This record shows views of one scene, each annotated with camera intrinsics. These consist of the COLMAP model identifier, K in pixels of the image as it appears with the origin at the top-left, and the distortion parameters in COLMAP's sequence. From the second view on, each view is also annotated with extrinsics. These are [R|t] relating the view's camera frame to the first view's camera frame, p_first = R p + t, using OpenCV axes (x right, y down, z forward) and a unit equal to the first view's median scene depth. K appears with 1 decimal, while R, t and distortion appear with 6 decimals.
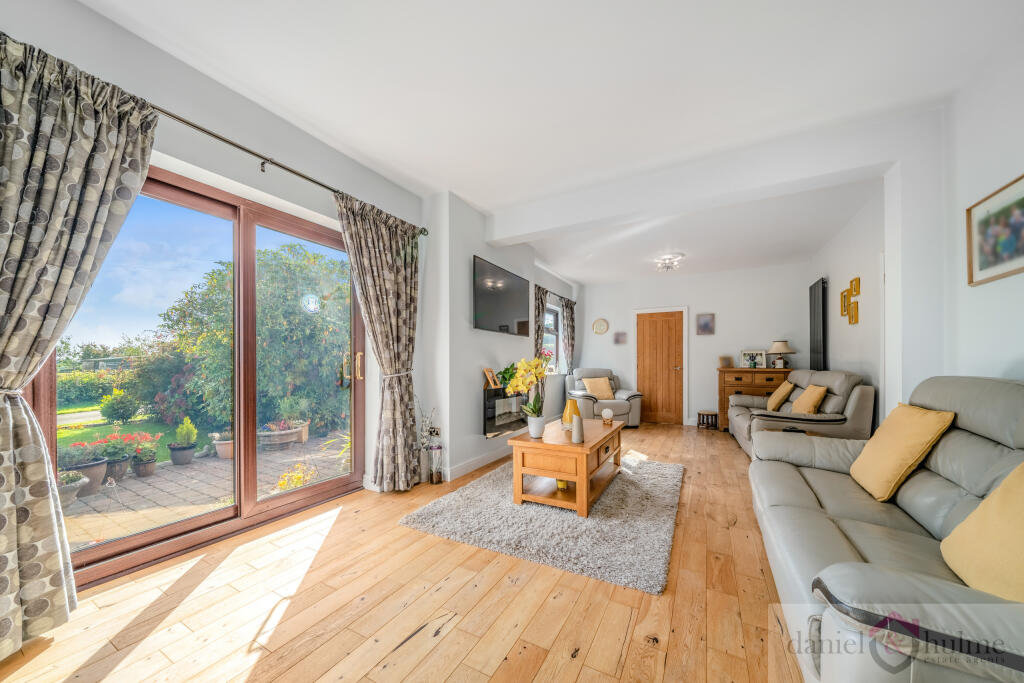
lens RADIAL K [[360.5, 0, 506.6], [0, 360.5, 341.4], [0, 0, 1]] dist [0.000188, -0.000026]
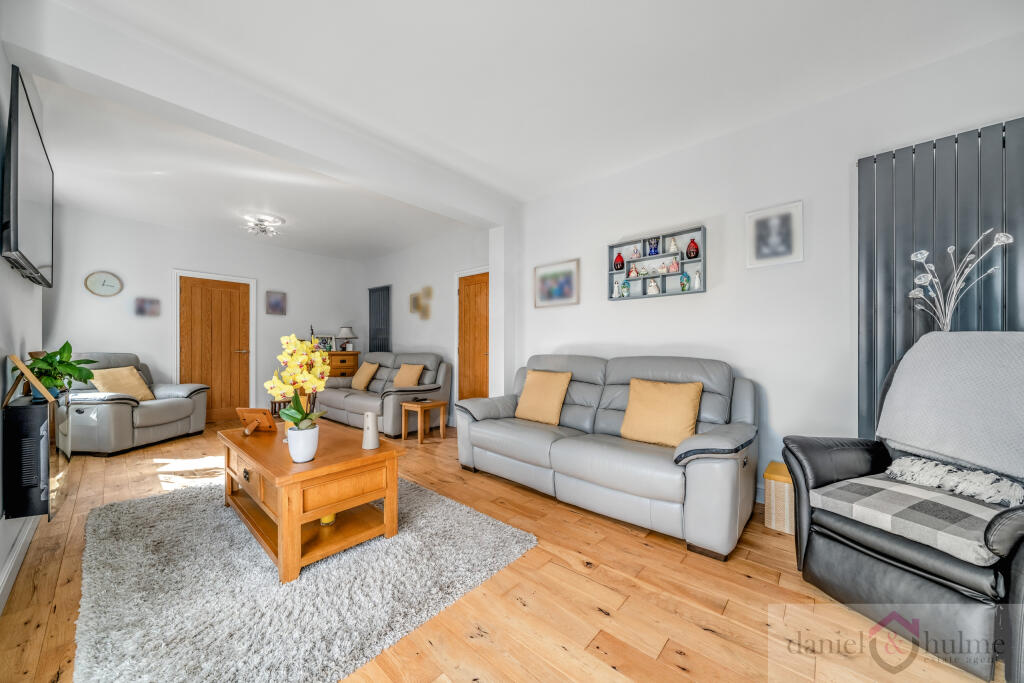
lens RADIAL K [[360.5, 0, 506.6], [0, 360.5, 341.4], [0, 0, 1]] dist [0.000188, -0.000026]
pose [[0.230782, 0.020399, 0.972792, -0.257112], [-0.067810, 0.997687, -0.004834, 0.017920], [-0.970640, -0.064849, 0.231631, 0.290022]]
